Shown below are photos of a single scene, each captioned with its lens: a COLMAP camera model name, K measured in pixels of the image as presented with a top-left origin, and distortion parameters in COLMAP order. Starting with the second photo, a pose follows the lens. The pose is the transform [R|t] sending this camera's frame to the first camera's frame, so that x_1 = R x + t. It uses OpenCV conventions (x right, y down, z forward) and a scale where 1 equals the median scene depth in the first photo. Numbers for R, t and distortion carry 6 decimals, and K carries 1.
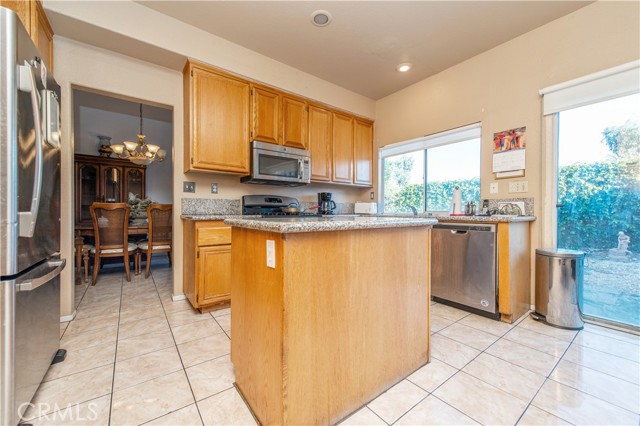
lens RADIAL K [[251.6, 0, 317.2], [0, 251.6, 213.6], [0, 0, 1]] dist [0.006777, -0.000032]
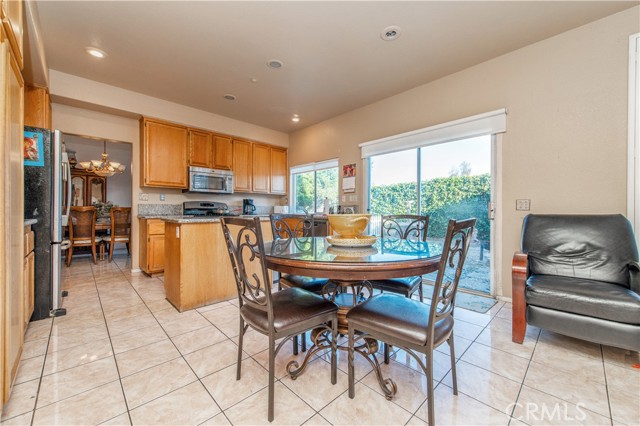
lens RADIAL K [[249.5, 0, 322.1], [0, 249.5, 211.4], [0, 0, 1]] dist [0.001072, 0.000028]
pose [[0.990581, -0.001085, 0.136924, 0.288027], [0.001484, 0.999995, -0.002809, -0.010520], [-0.136920, 0.002986, 0.990578, -0.521077]]
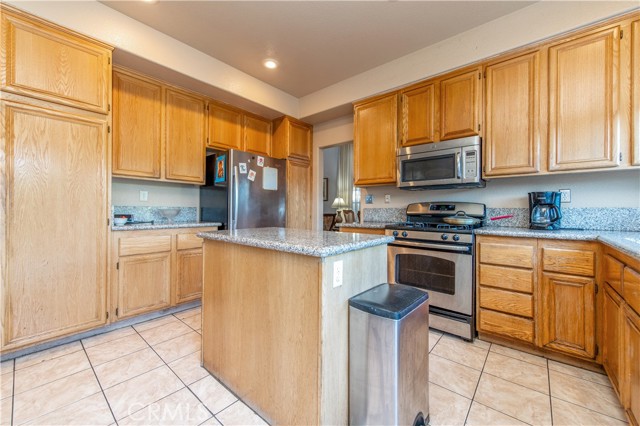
lens RADIAL K [[250.1, 0, 320.7], [0, 250.1, 208.0], [0, 0, 1]] dist [0.000325, -0.000032]
pose [[0.222047, -0.012334, -0.974958, 0.544265], [-0.010023, 0.999838, -0.014932, -0.035906], [0.974985, 0.013088, 0.221887, 0.430406]]
